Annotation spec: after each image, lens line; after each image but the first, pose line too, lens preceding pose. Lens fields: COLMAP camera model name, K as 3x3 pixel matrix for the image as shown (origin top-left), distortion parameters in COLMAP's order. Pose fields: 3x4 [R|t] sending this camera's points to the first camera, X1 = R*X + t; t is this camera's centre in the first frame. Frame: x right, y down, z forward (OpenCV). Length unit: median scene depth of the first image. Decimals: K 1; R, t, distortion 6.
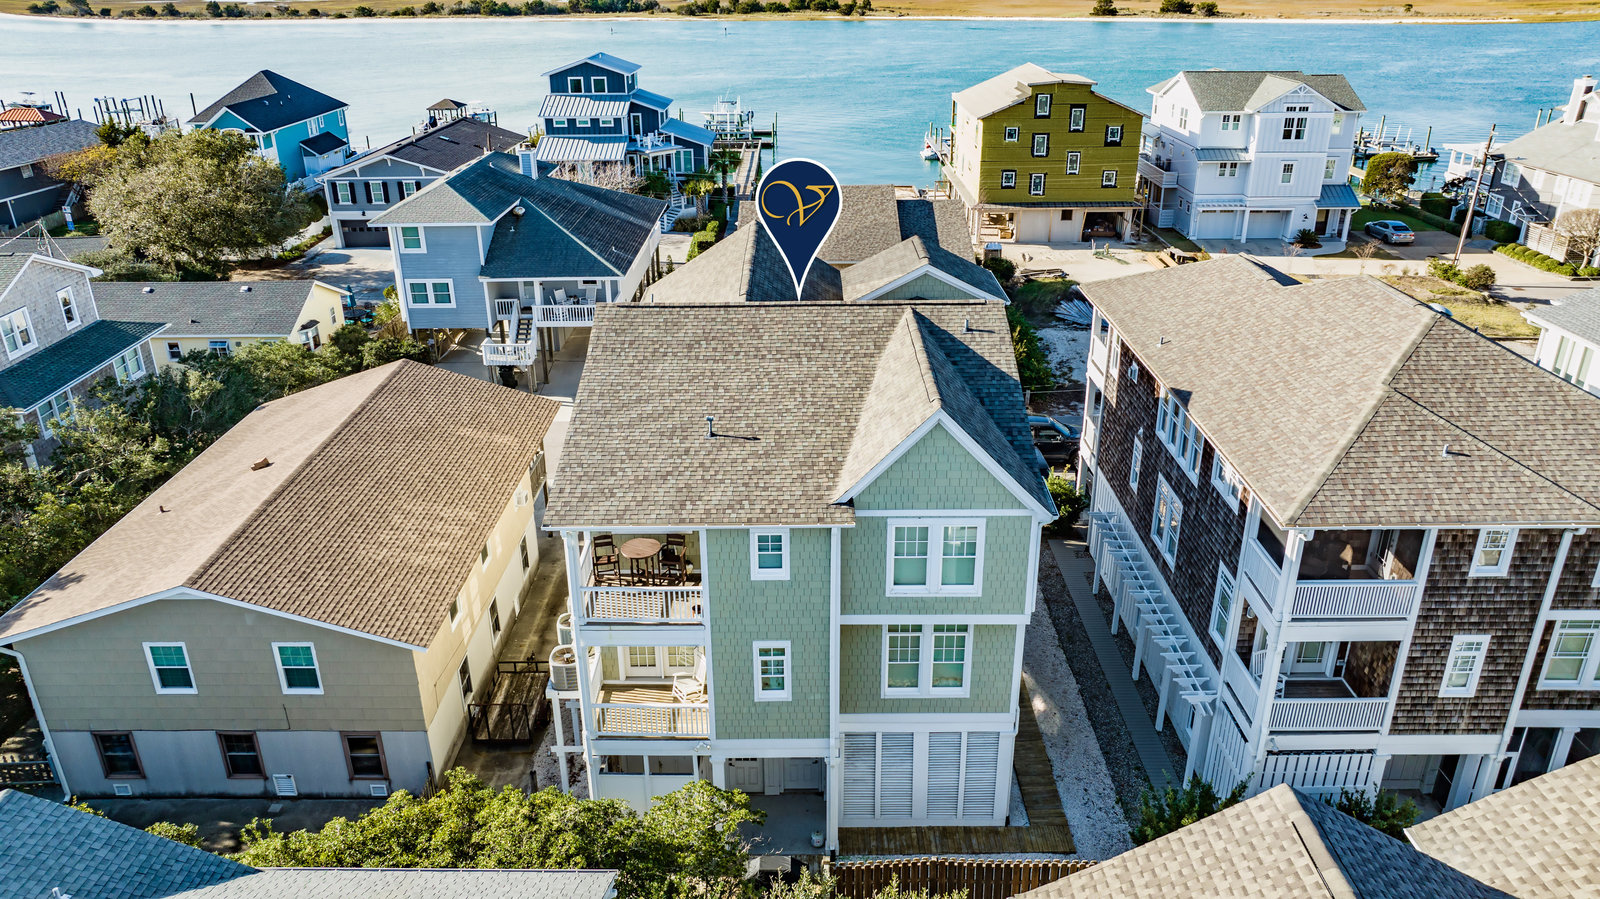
lens RADIAL K [[1135.1, 0, 797.4], [0, 1135.1, 447.3], [0, 0, 1]] dist [-0.044396, 0.055929]
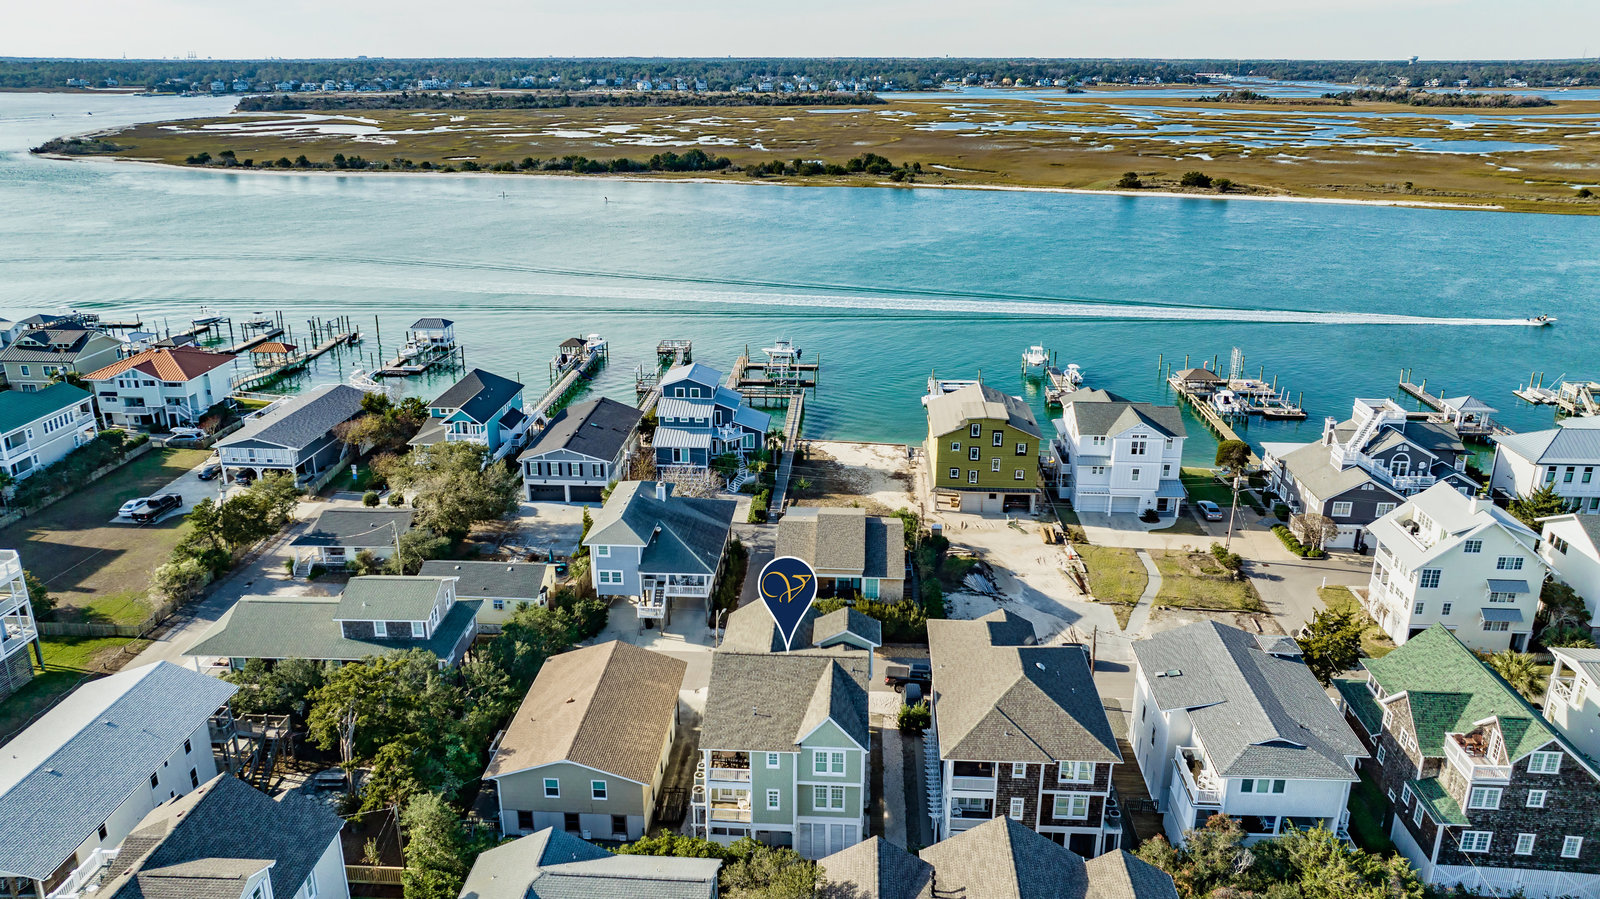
lens RADIAL K [[1148.4, 0, 796.1], [0, 1148.4, 447.4], [0, 0, 1]] dist [-0.013792, 0.000014]
pose [[0.998278, 0.028280, -0.051391, 0.139333], [-0.032277, 0.996377, -0.078683, -0.404368], [0.048979, 0.080207, 0.995574, -1.707438]]
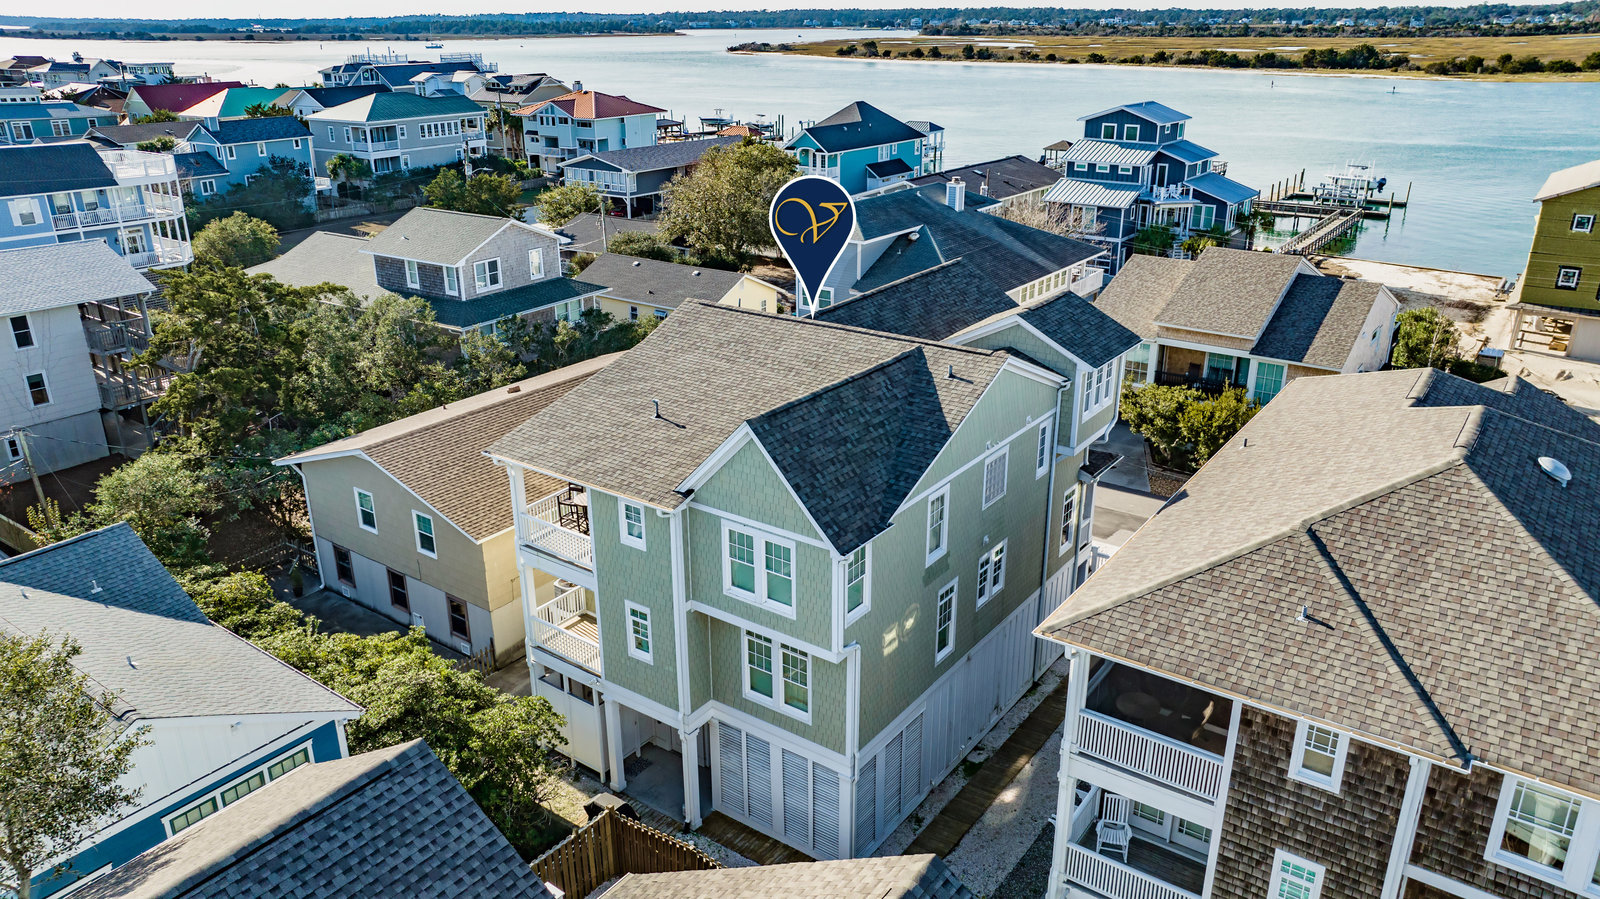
lens RADIAL K [[1131.0, 0, 797.5], [0, 1131.0, 447.0], [0, 0, 1]] dist [-0.029022, 0.030672]
pose [[0.812104, 0.212792, -0.543329, 0.579290], [-0.233723, 0.971801, 0.031259, -0.043311], [0.534659, 0.101603, 0.838937, 0.117886]]
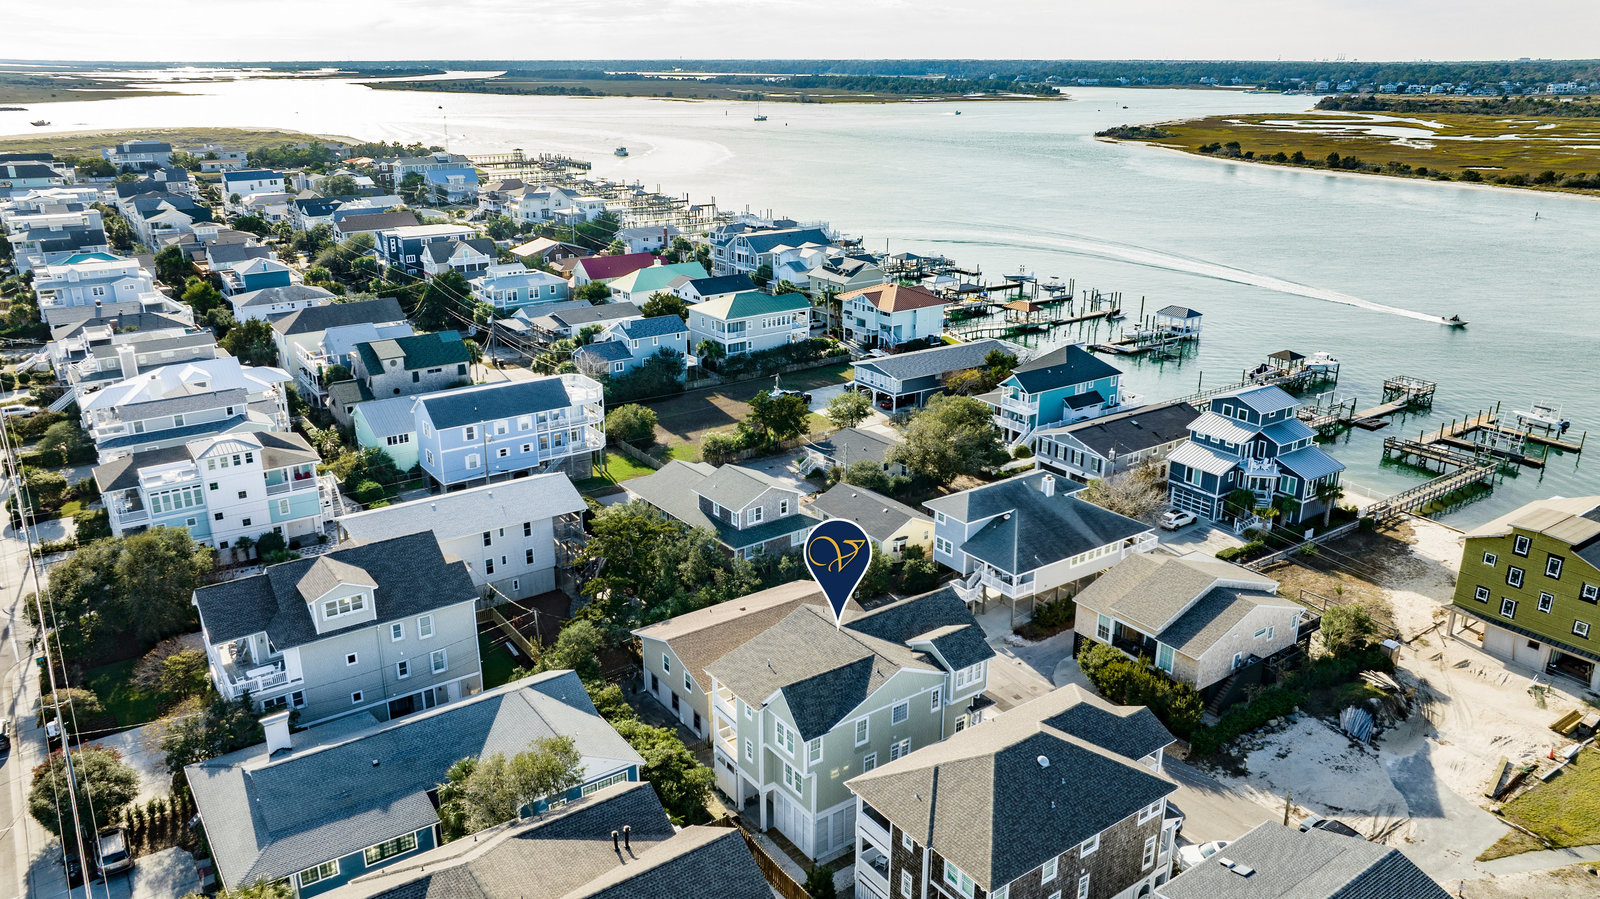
lens RADIAL K [[1148.4, 0, 796.1], [0, 1148.4, 447.4], [0, 0, 1]] dist [-0.013792, 0.000014]
pose [[0.581925, 0.271681, -0.766520, 1.796305], [-0.329639, 0.940445, 0.083072, -0.700228], [0.743439, 0.204333, 0.636826, -0.799571]]
